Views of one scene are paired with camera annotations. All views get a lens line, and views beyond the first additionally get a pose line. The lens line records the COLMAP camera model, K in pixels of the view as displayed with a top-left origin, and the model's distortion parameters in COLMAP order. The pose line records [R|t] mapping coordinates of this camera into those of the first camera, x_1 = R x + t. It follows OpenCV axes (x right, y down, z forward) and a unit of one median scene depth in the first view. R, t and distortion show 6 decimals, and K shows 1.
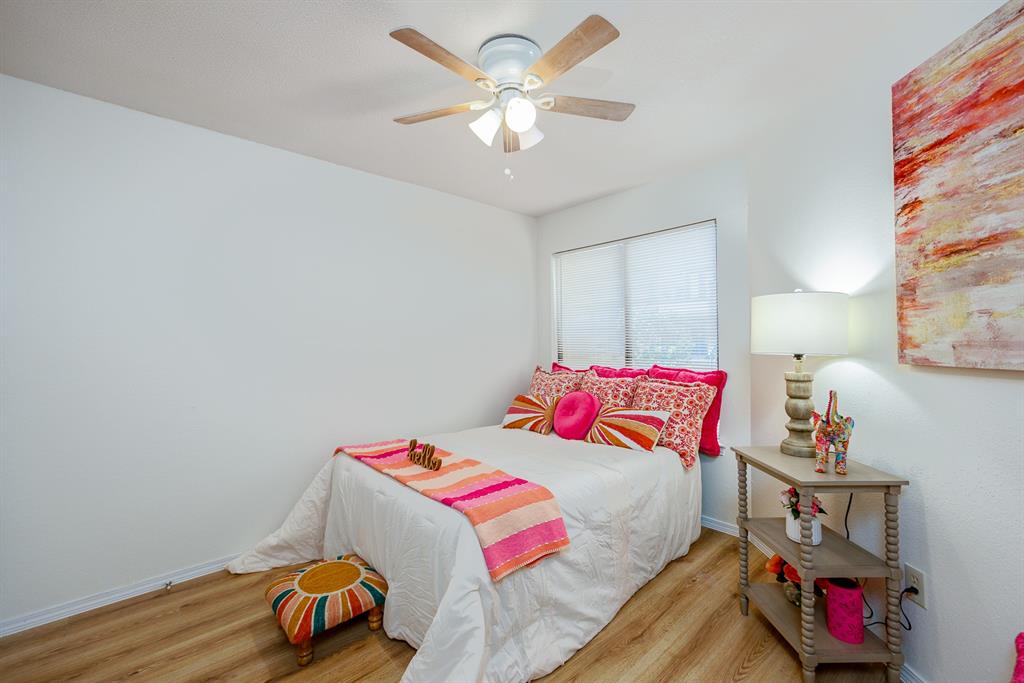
lens RADIAL K [[416.7, 0, 493.5], [0, 416.7, 338.3], [0, 0, 1]] dist [0.004527, -0.000572]
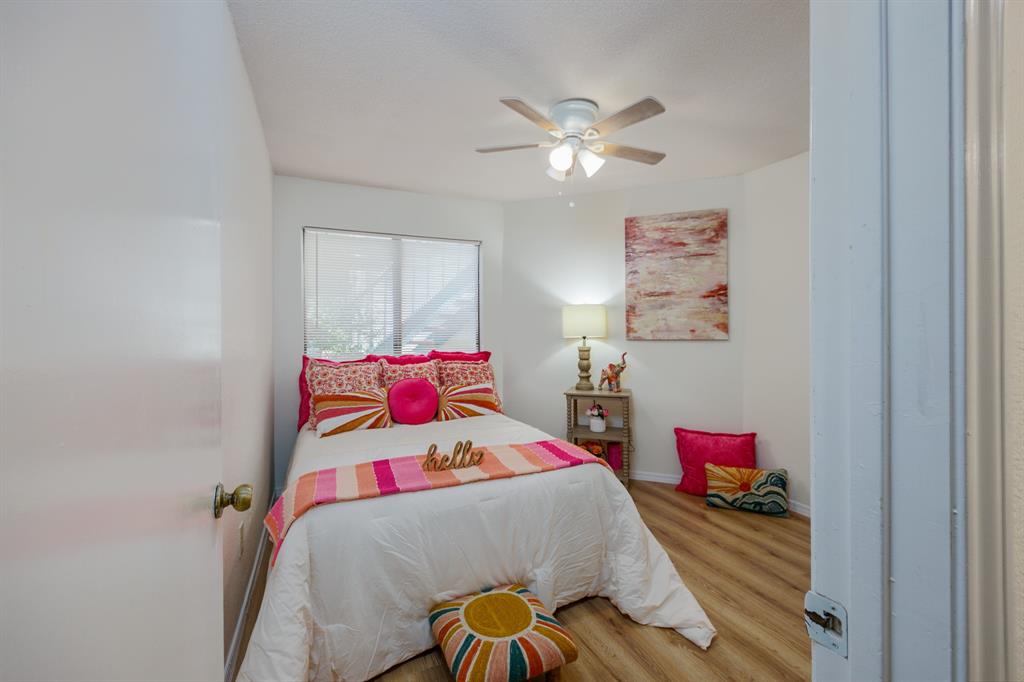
lens RADIAL K [[416.7, 0, 520.0], [0, 416.7, 329.1], [0, 0, 1]] dist [0.004527, -0.000572]
pose [[0.307649, 0.003205, 0.951494, -1.420129], [-0.003984, 0.999990, -0.002080, 0.010911], [-0.951492, -0.003150, 0.307659, 0.858336]]
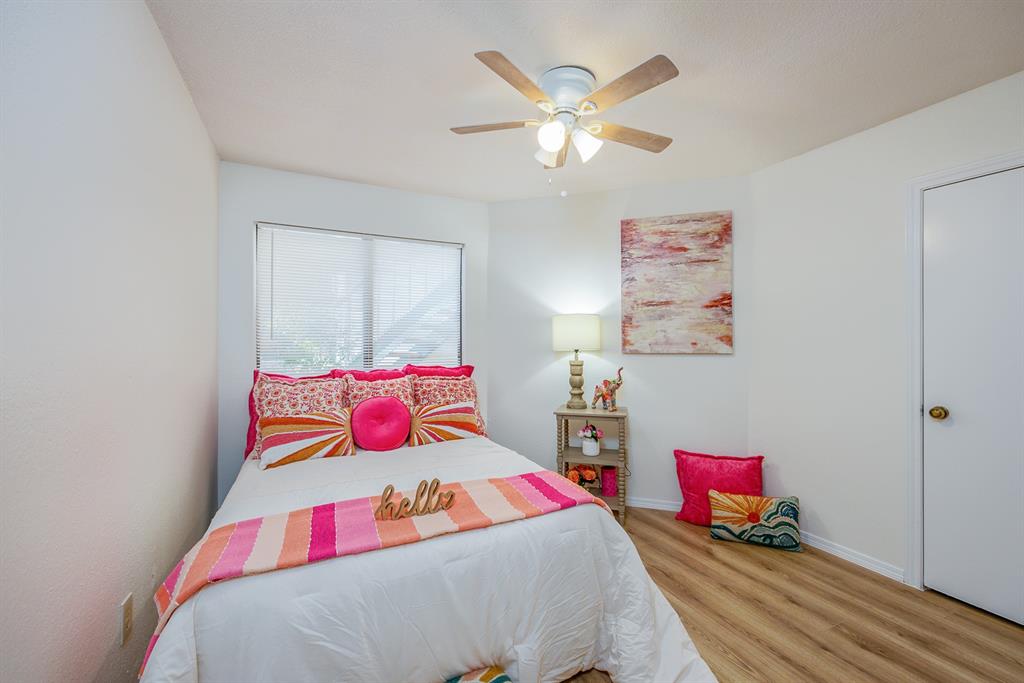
lens RADIAL K [[416.7, 0, 534.8], [0, 416.7, 337.1], [0, 0, 1]] dist [0.004527, -0.000572]
pose [[0.251555, 0.013784, 0.967745, -1.191074], [-0.008389, 0.999892, -0.012061, 0.010471], [-0.967807, -0.005085, 0.251643, 0.906236]]
